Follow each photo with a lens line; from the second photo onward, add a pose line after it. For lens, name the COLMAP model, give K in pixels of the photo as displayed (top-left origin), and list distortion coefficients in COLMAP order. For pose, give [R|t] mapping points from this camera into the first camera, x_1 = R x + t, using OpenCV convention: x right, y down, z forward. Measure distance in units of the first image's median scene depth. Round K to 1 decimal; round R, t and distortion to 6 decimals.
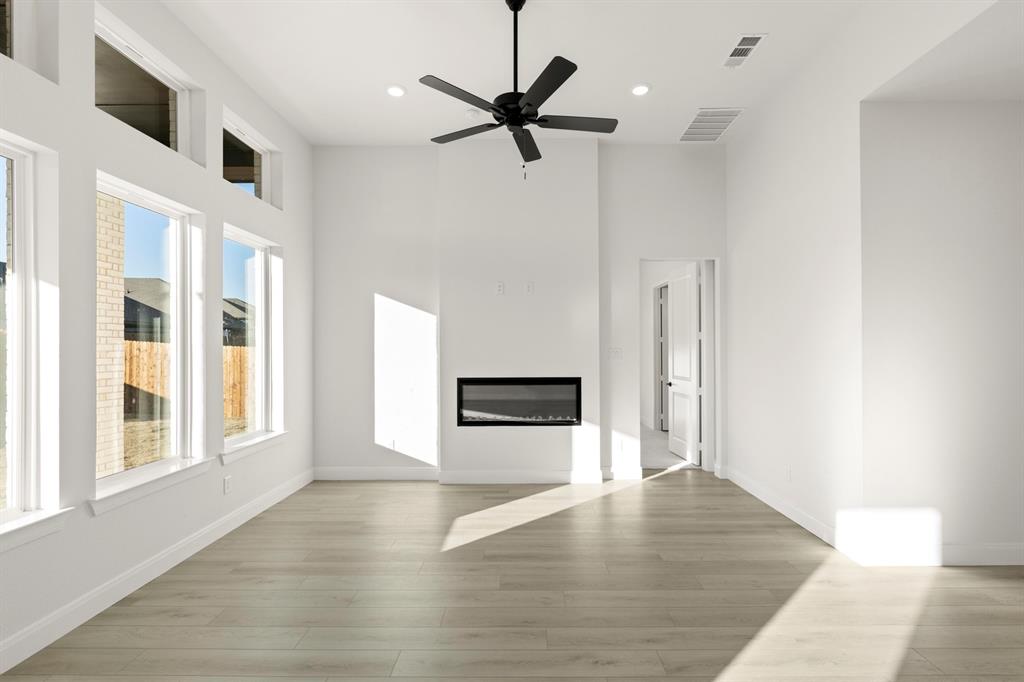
lens RADIAL K [[469.7, 0, 490.9], [0, 469.7, 341.5], [0, 0, 1]] dist [0.000829, 0.000342]
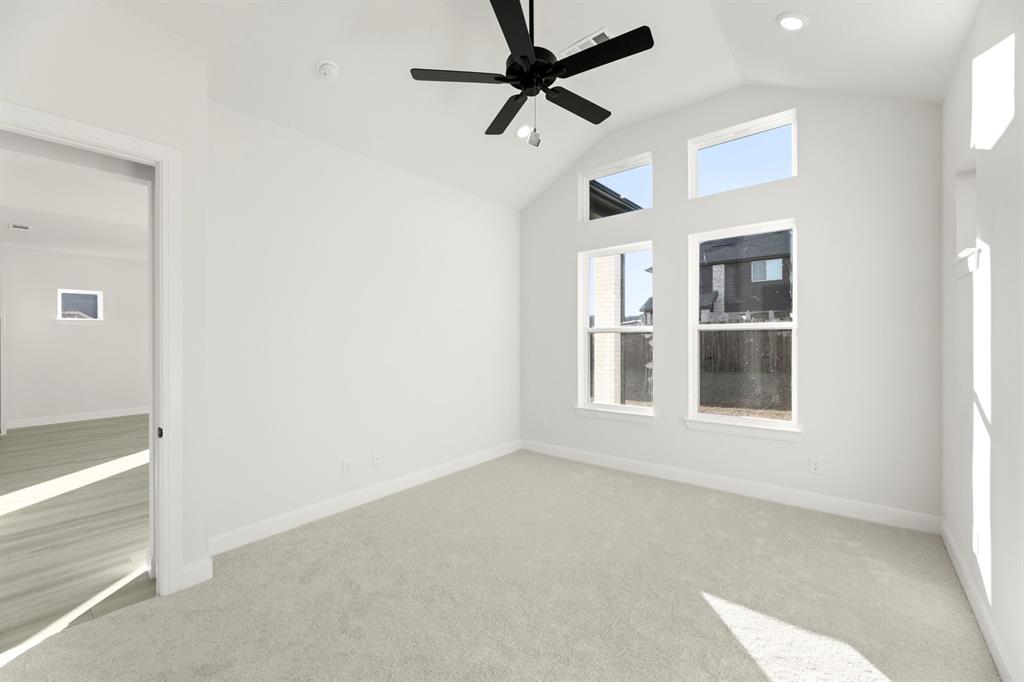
lens RADIAL K [[418.7, 0, 512.0], [0, 418.7, 341.0], [0, 0, 1]] dist [0.000385, 0.000012]
pose [[-0.609655, 0.009374, -0.792611, 0.447281], [0.013728, 0.999905, 0.001266, 0.025271], [0.792548, -0.010109, -0.609726, 1.650639]]
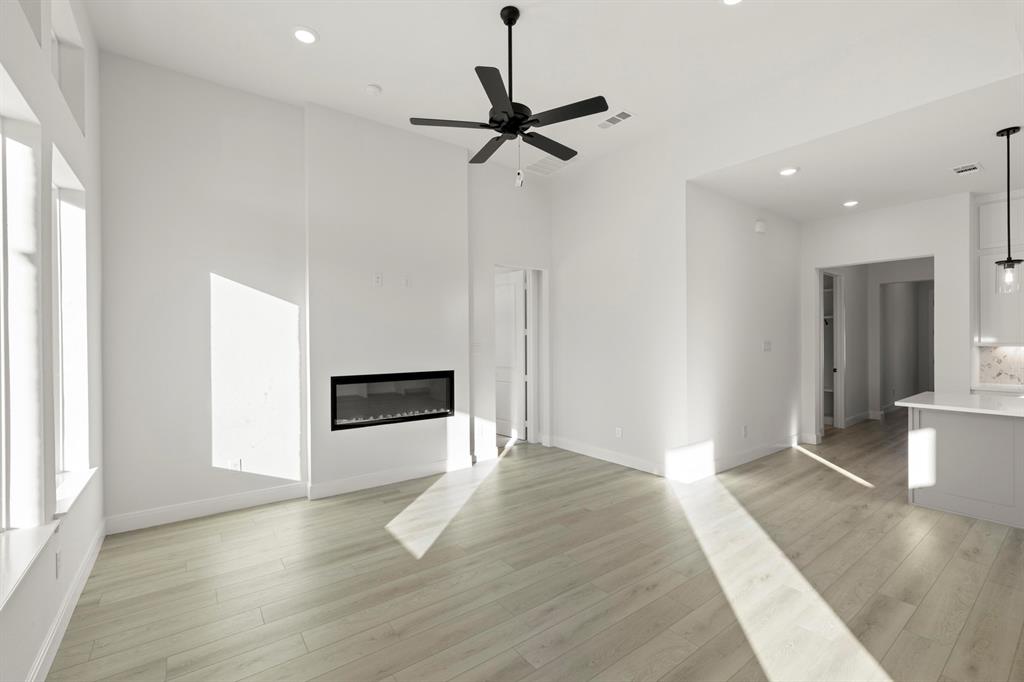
lens RADIAL K [[469.7, 0, 490.9], [0, 469.7, 341.5], [0, 0, 1]] dist [0.000829, 0.000342]
pose [[0.780056, -0.001358, 0.625709, -0.405110], [-0.006713, 0.999922, 0.010539, -0.000459], [-0.625674, -0.012421, 0.779985, 0.124291]]
